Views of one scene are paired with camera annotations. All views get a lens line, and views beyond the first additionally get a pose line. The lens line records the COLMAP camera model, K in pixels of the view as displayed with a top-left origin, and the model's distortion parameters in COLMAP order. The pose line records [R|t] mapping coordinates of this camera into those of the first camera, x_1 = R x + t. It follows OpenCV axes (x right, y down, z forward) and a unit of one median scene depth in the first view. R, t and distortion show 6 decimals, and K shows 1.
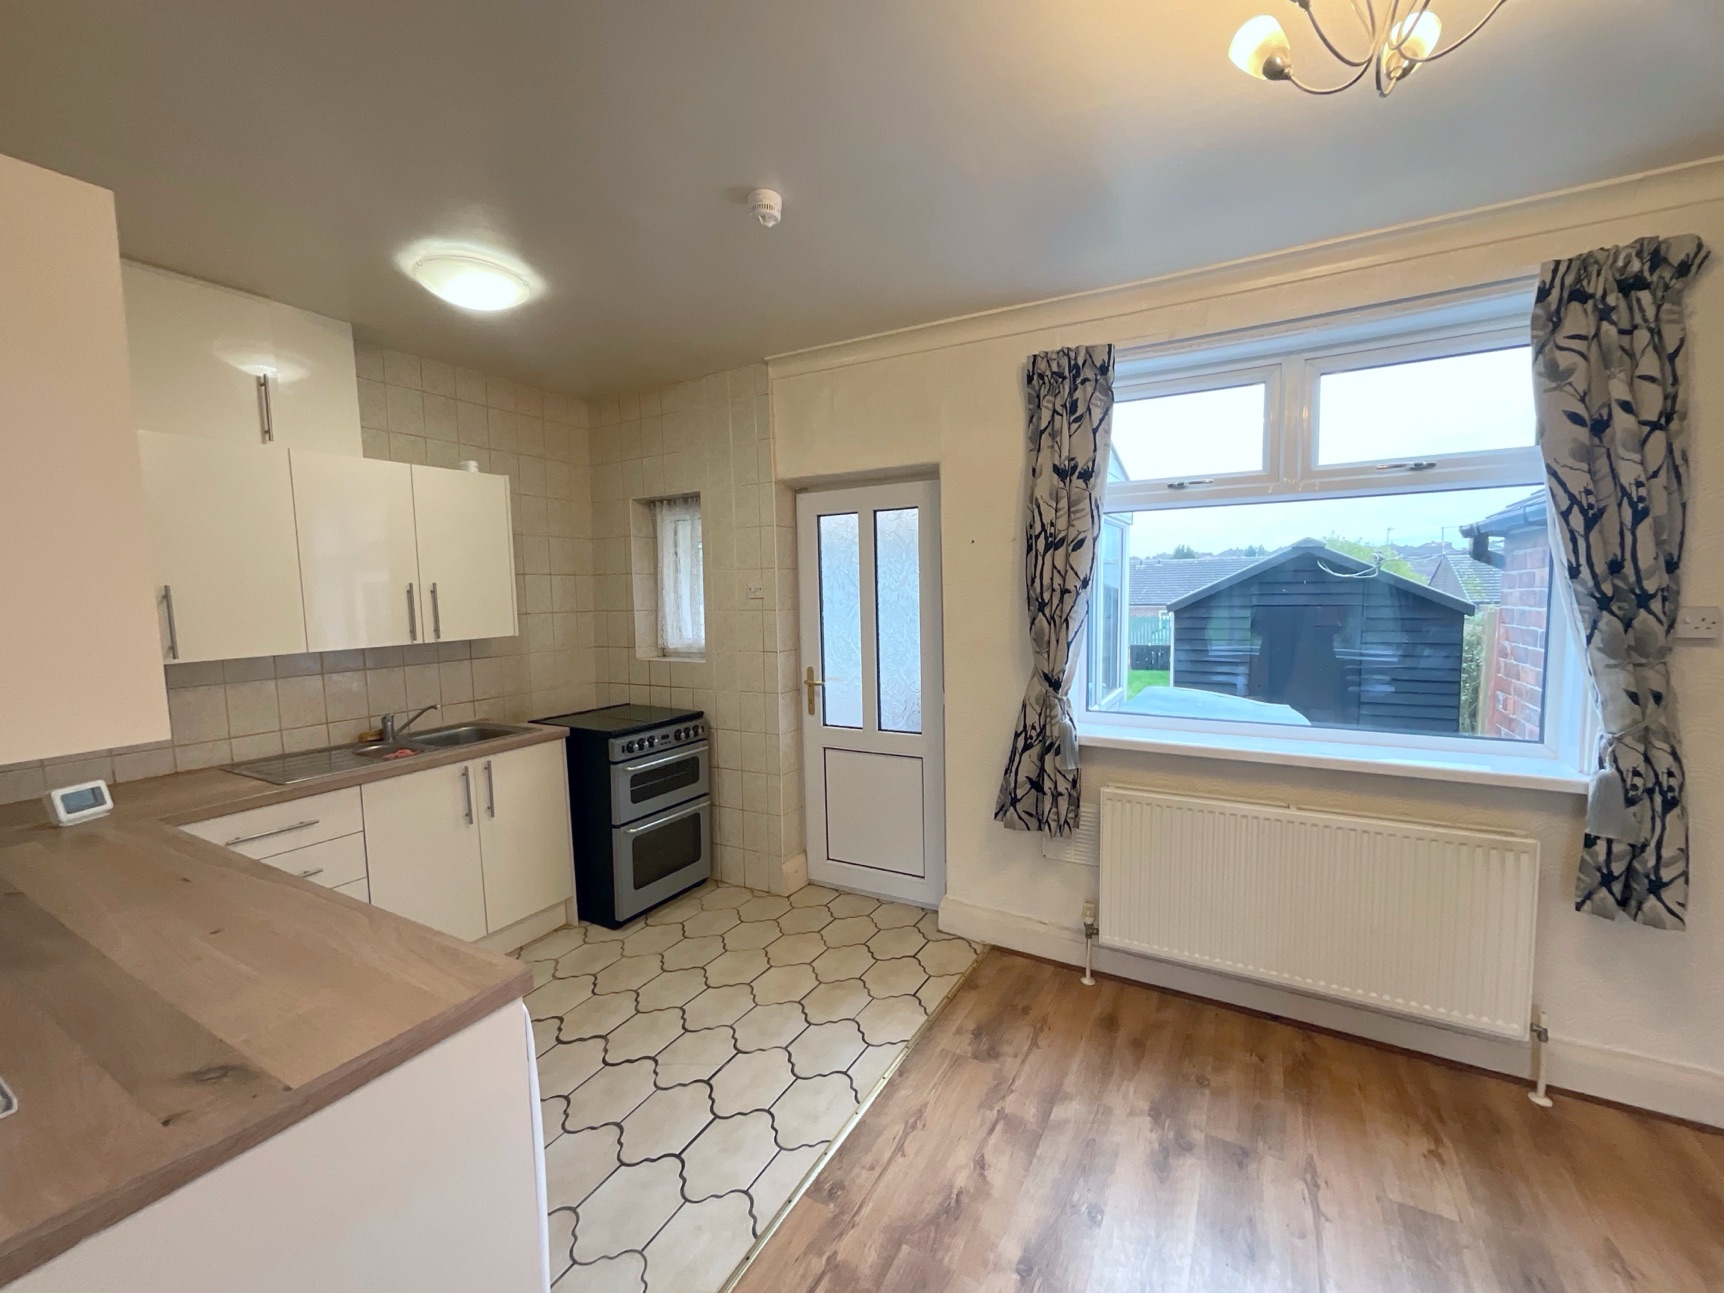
lens RADIAL K [[695.8, 0, 862.0], [0, 695.8, 646.5], [0, 0, 1]] dist [-0.001964, 0.000259]
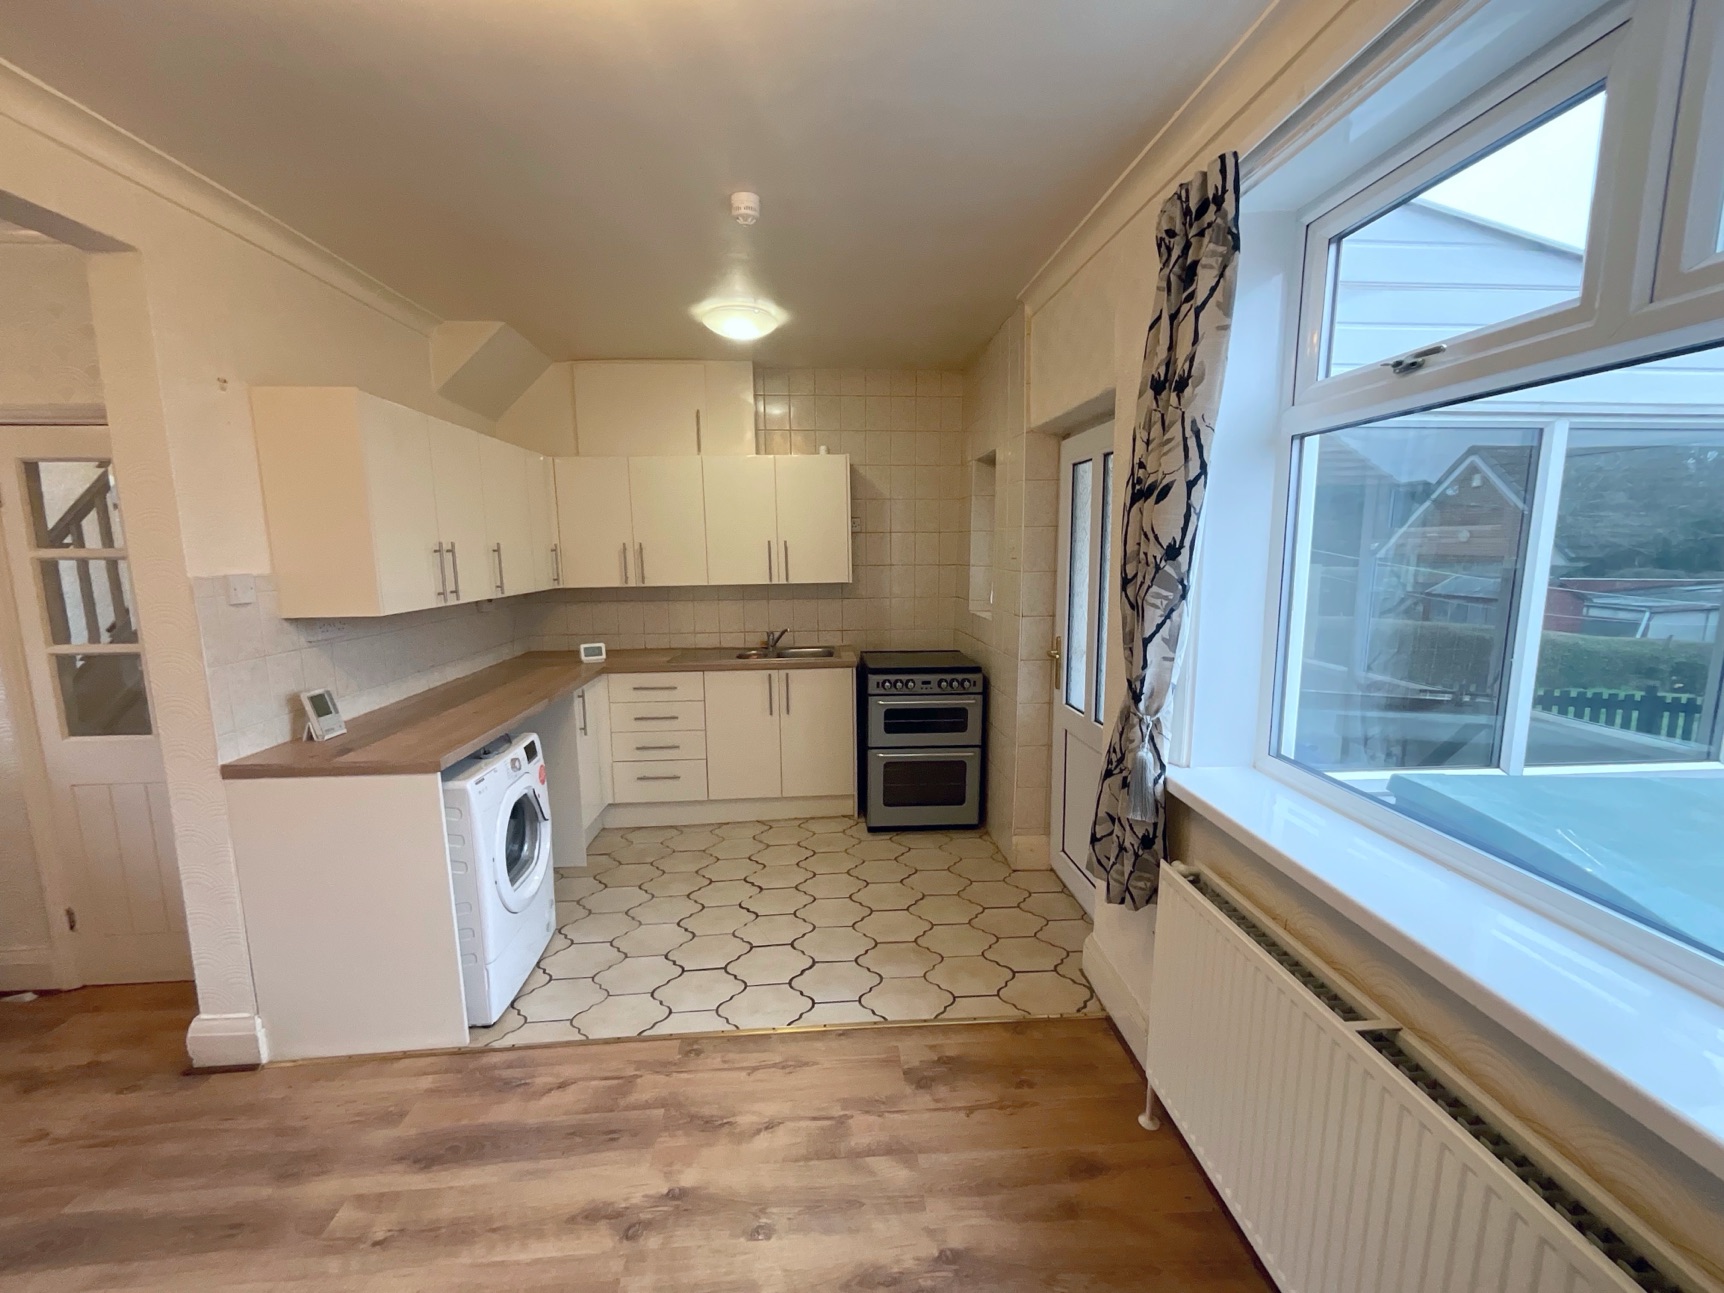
lens RADIAL K [[697.5, 0, 862.0], [0, 697.5, 646.5], [0, 0, 1]] dist [-0.005233, 0.000138]
pose [[0.554556, 0.134293, -0.821239, 0.590616], [-0.070417, 0.990926, 0.114490, -0.048059], [0.829162, -0.005662, 0.558980, 0.323250]]
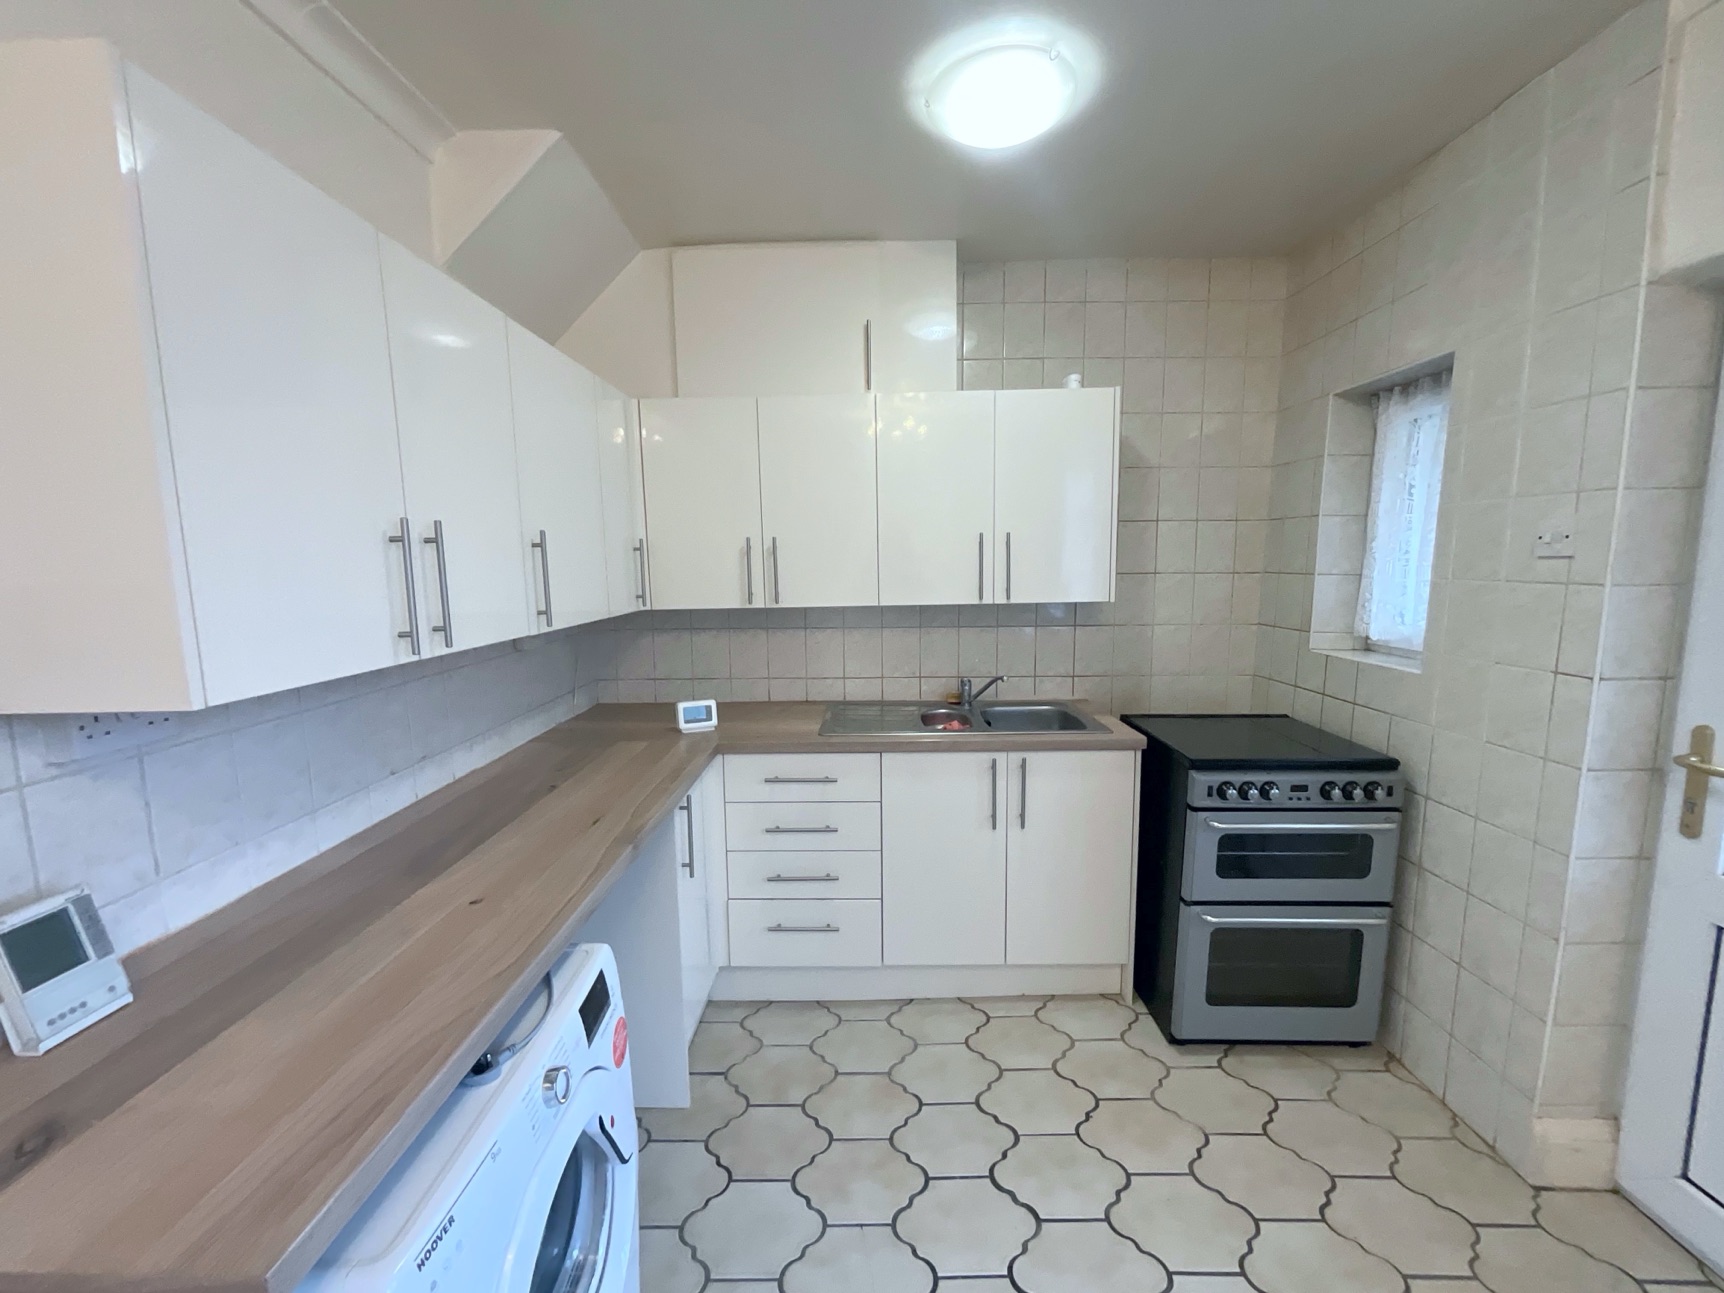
lens RADIAL K [[695.8, 0, 862.0], [0, 695.8, 646.5], [0, 0, 1]] dist [-0.001964, 0.000259]
pose [[0.481156, 0.125917, -0.867545, 0.041012], [-0.070188, 0.991987, 0.105051, -0.028798], [0.873821, 0.010345, 0.486138, 0.406551]]
